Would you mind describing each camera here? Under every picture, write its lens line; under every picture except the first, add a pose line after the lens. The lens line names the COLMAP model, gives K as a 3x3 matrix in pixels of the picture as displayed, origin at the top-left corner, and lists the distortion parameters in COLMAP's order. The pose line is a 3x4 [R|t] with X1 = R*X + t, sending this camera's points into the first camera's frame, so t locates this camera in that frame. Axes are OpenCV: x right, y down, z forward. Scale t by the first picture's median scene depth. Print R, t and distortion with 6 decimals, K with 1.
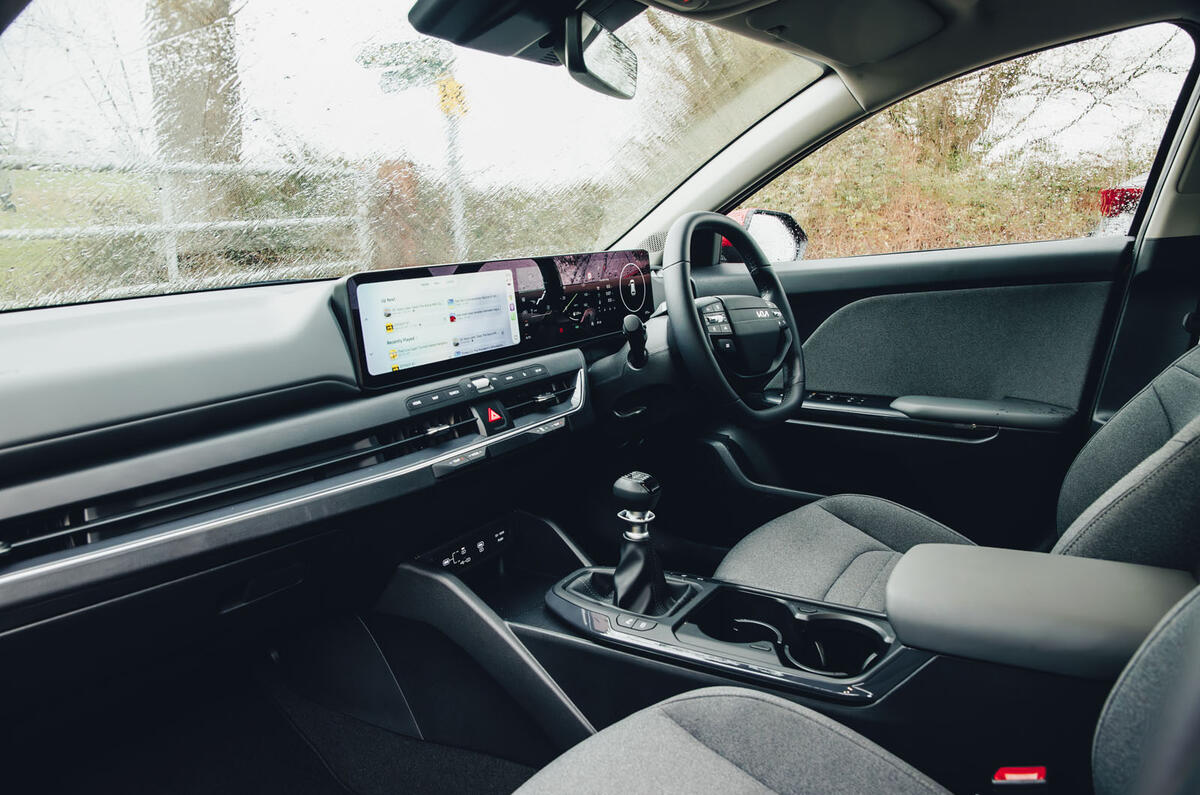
lens RADIAL K [[825.2, 0, 600.0], [0, 825.2, 397.5], [0, 0, 1]] dist [-0.072200, 0.000385]
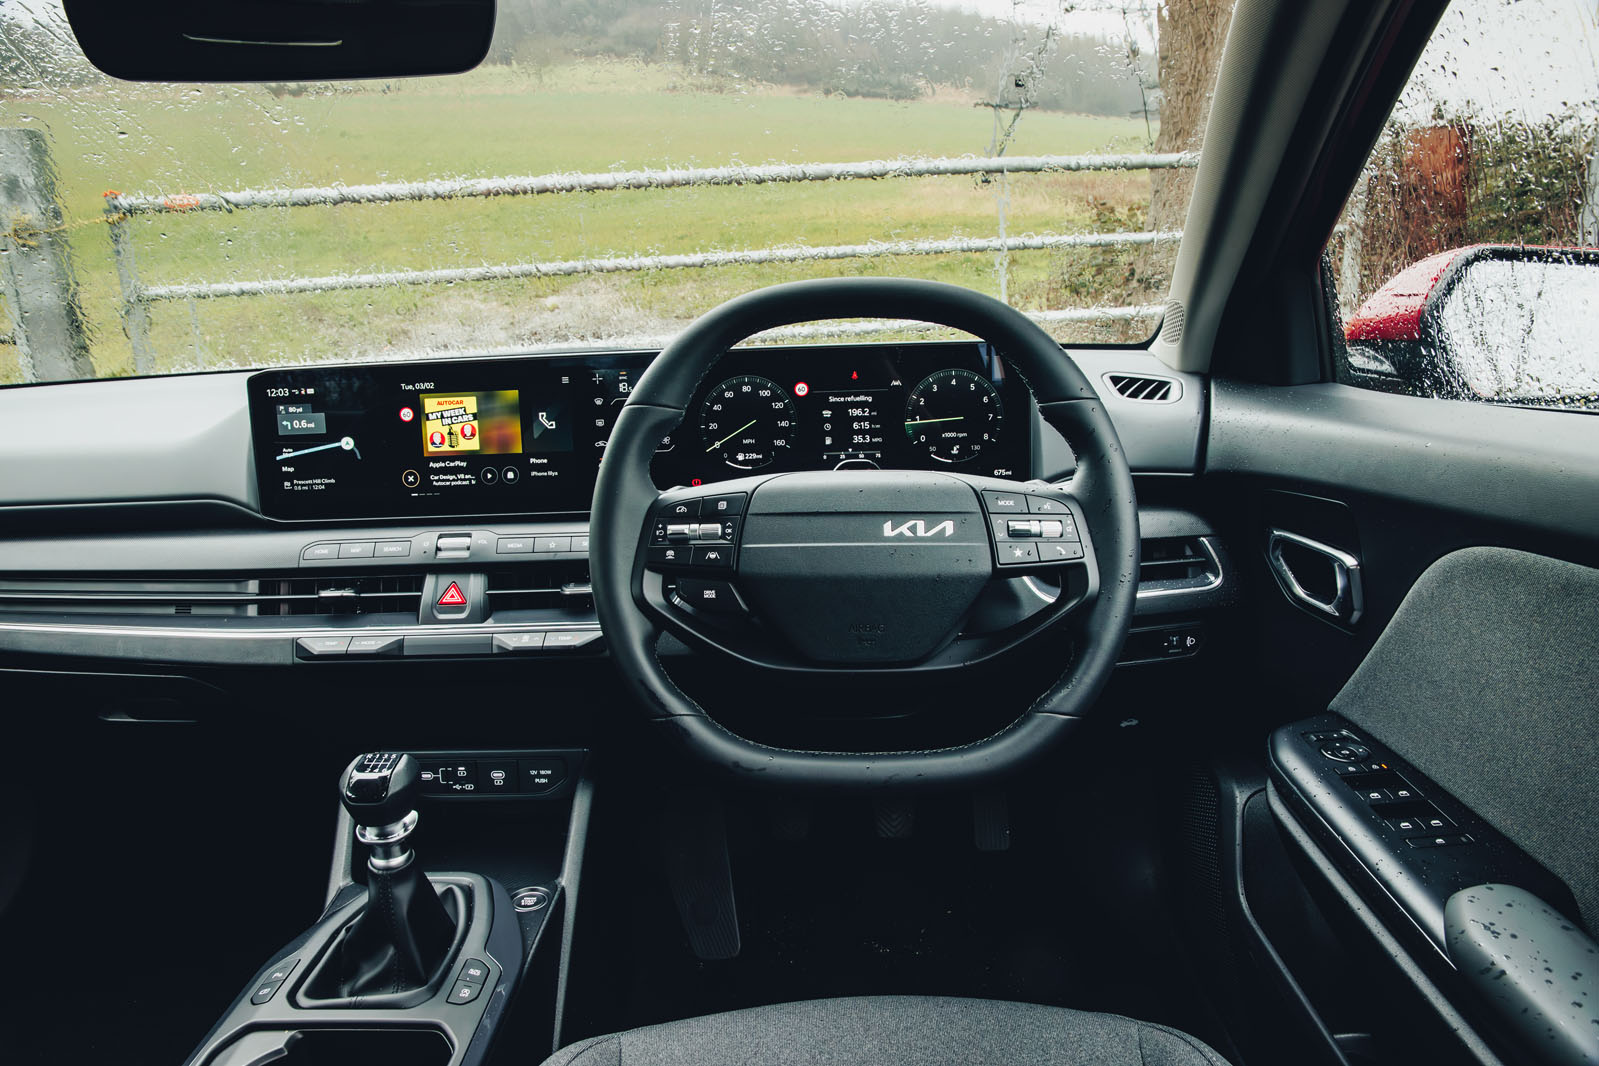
lens RADIAL K [[1099.6, 0, 799.5], [0, 1099.6, 533.0], [0, 0, 1]] dist [-0.072200, 0.000385]
pose [[0.513339, 0.217984, -0.830040, 0.694121], [-0.152234, 0.974994, 0.161902, -0.201118], [0.844575, 0.043250, 0.533687, 0.733852]]
